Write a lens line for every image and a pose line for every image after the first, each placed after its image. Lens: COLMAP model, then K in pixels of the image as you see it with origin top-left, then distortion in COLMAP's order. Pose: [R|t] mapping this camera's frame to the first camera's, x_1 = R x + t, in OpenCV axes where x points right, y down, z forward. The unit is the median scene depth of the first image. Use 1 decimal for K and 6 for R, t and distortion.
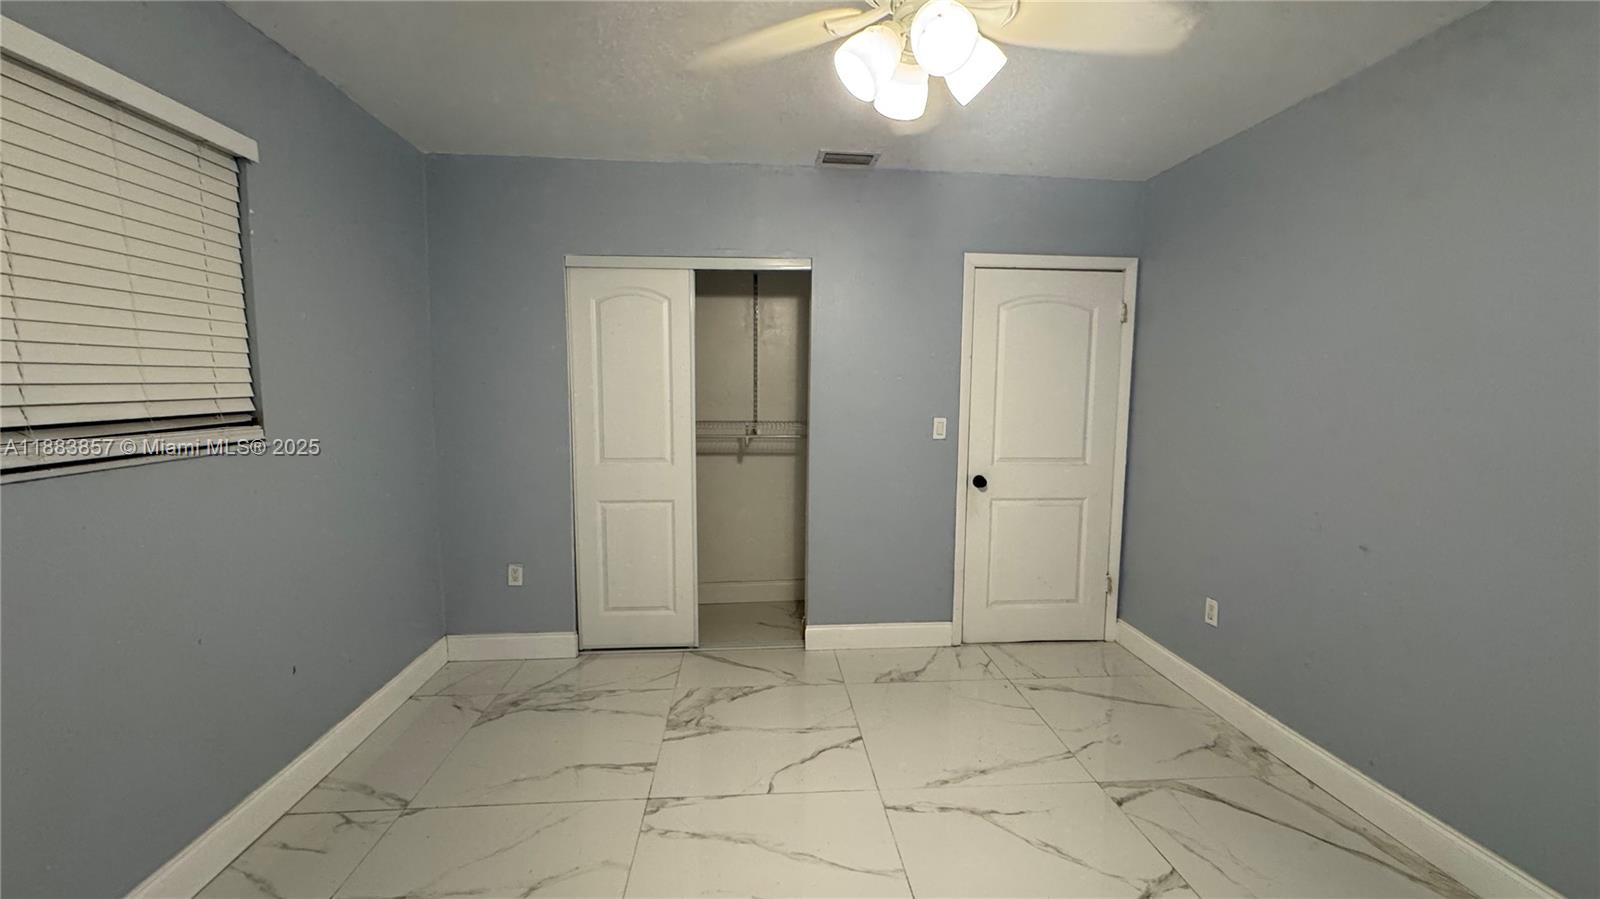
lens RADIAL K [[638.7, 0, 800.0], [0, 638.7, 449.5], [0, 0, 1]] dist [-0.000256, -0.000013]
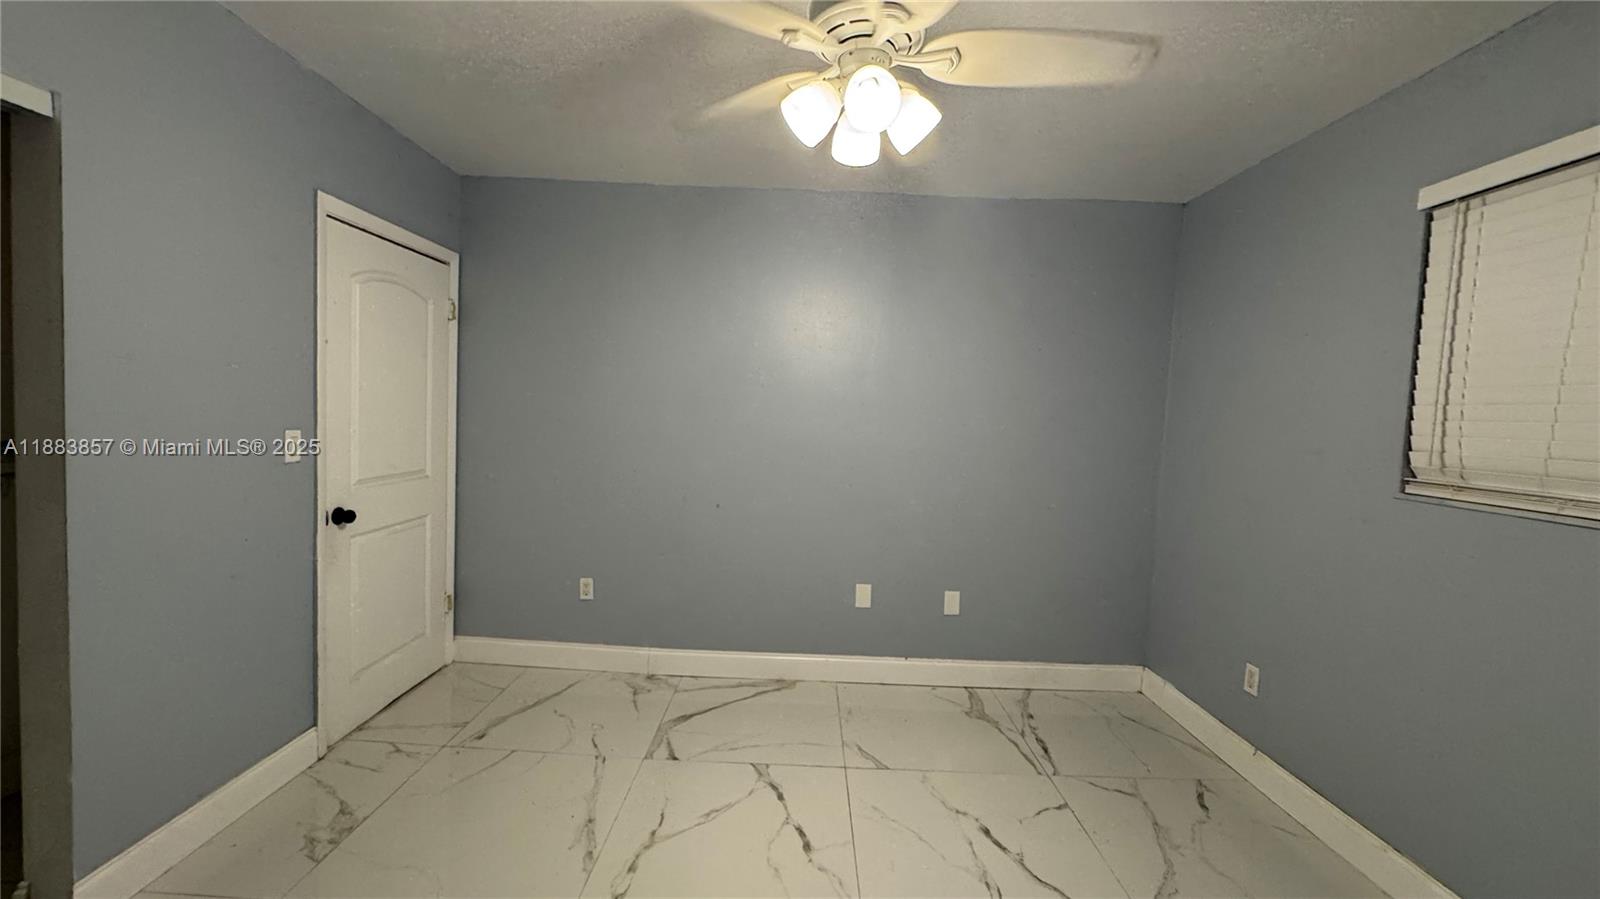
lens RADIAL K [[638.7, 0, 800.0], [0, 638.7, 449.5], [0, 0, 1]] dist [-0.000256, -0.000013]
pose [[0.089199, -0.069275, 0.993602, -0.389888], [0.050628, 0.996604, 0.064939, -0.046103], [-0.994726, 0.044511, 0.092403, 0.419530]]
